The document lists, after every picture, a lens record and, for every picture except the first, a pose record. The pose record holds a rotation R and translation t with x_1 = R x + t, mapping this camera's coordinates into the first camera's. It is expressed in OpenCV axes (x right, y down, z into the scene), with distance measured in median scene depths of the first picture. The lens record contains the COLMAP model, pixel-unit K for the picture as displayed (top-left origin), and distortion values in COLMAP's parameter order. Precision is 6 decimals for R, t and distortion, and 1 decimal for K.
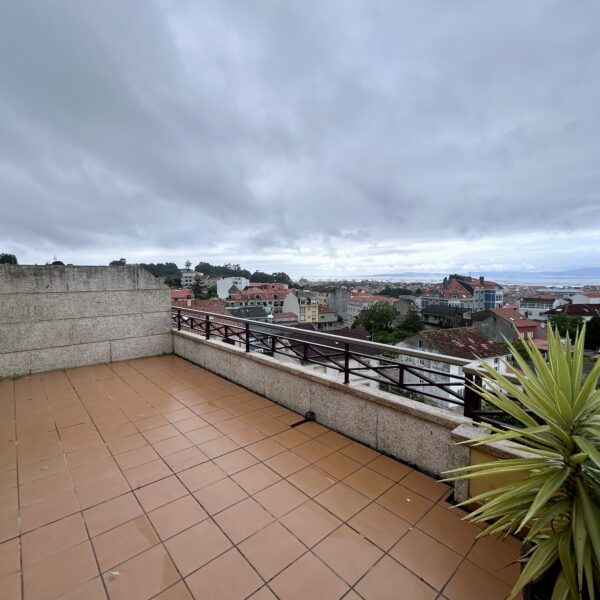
lens RADIAL K [[330.6, 0, 292.4], [0, 330.6, 276.9], [0, 0, 1]] dist [-0.000650, -0.000310]
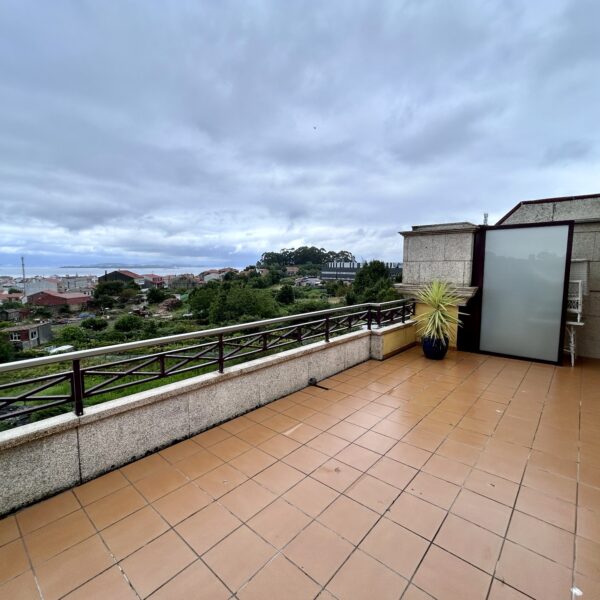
lens RADIAL K [[315.3, 0, 289.7], [0, 315.3, 299.0], [0, 0, 1]] dist [0.000154, 0.000830]
pose [[-0.114851, -0.107273, 0.987574, -0.648211], [-0.005961, 0.994209, 0.107301, -0.003828], [-0.993365, 0.006436, -0.114825, 0.750153]]
